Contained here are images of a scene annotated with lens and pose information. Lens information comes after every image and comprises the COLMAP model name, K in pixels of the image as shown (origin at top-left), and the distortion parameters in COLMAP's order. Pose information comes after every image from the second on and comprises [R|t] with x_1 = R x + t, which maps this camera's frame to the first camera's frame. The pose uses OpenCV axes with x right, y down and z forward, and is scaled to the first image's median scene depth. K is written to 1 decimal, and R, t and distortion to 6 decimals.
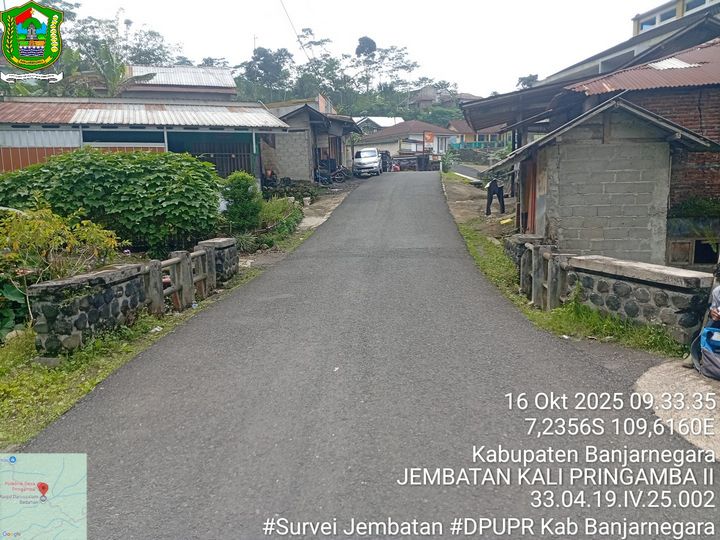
lens RADIAL K [[548.0, 0, 361.4], [0, 548.0, 269.7], [0, 0, 1]] dist [0.029352, -0.092482]
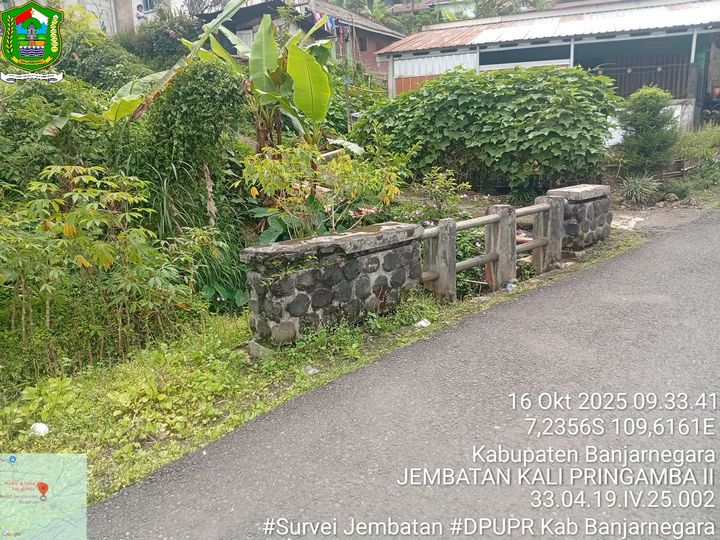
lens RADIAL K [[548.0, 0, 359.7], [0, 548.0, 274.8], [0, 0, 1]] dist [0.029352, -0.092482]
pose [[0.733051, 0.159161, -0.661290, 0.006473], [-0.071544, 0.984886, 0.157738, -0.030209], [0.676401, -0.068319, 0.733358, 0.255626]]
